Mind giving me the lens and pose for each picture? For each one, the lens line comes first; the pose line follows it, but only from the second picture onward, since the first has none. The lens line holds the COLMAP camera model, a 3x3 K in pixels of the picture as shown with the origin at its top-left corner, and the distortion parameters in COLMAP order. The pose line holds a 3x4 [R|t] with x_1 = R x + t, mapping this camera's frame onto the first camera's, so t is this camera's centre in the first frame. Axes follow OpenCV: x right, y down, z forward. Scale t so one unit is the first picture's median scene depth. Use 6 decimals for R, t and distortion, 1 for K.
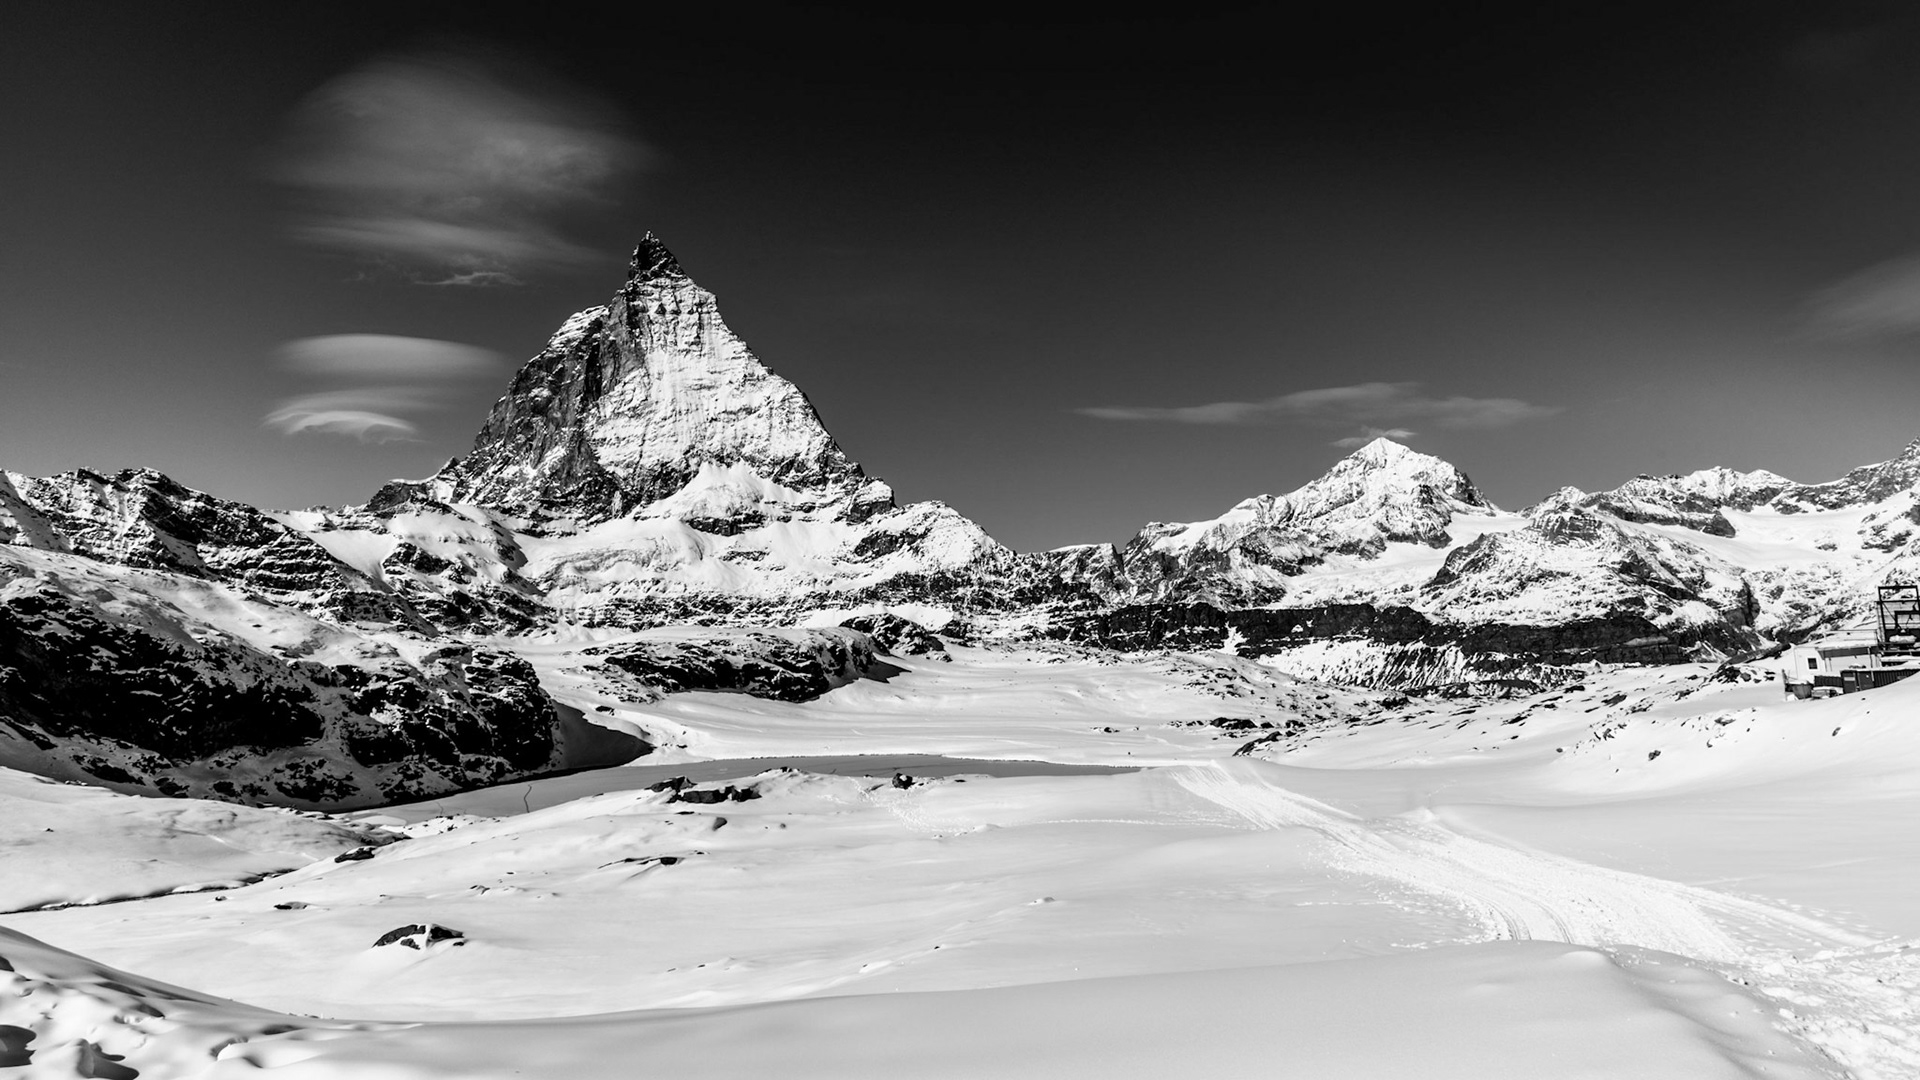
lens RADIAL K [[1297.1, 0, 960.0], [0, 1297.1, 540.0], [0, 0, 1]] dist [0.048416, -0.000169]
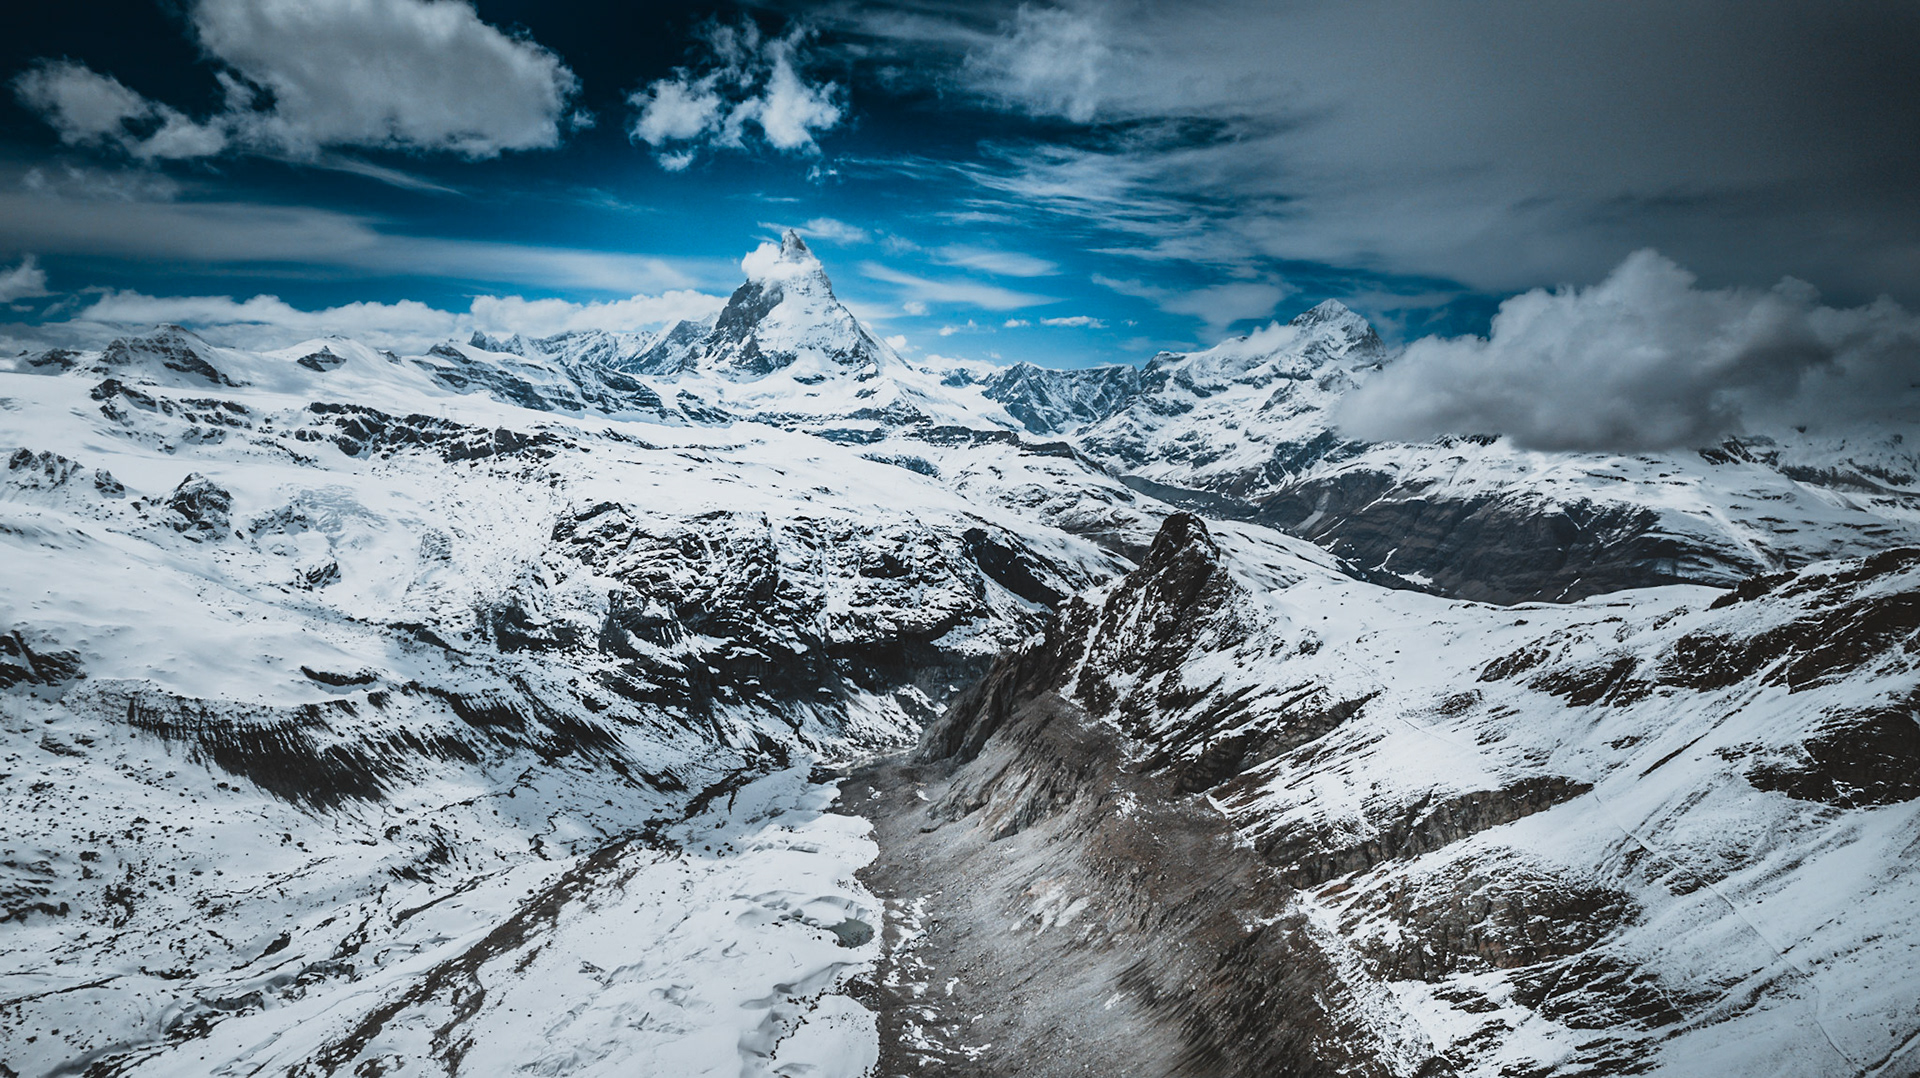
lens RADIAL K [[1188.0, 0, 960.0], [0, 1188.0, 539.0], [0, 0, 1]] dist [-0.032039, -0.000026]
pose [[0.982523, 0.068769, -0.172972, 0.437972], [-0.035442, 0.981367, 0.188843, -0.131433], [0.182736, -0.179412, 0.966653, -0.989889]]
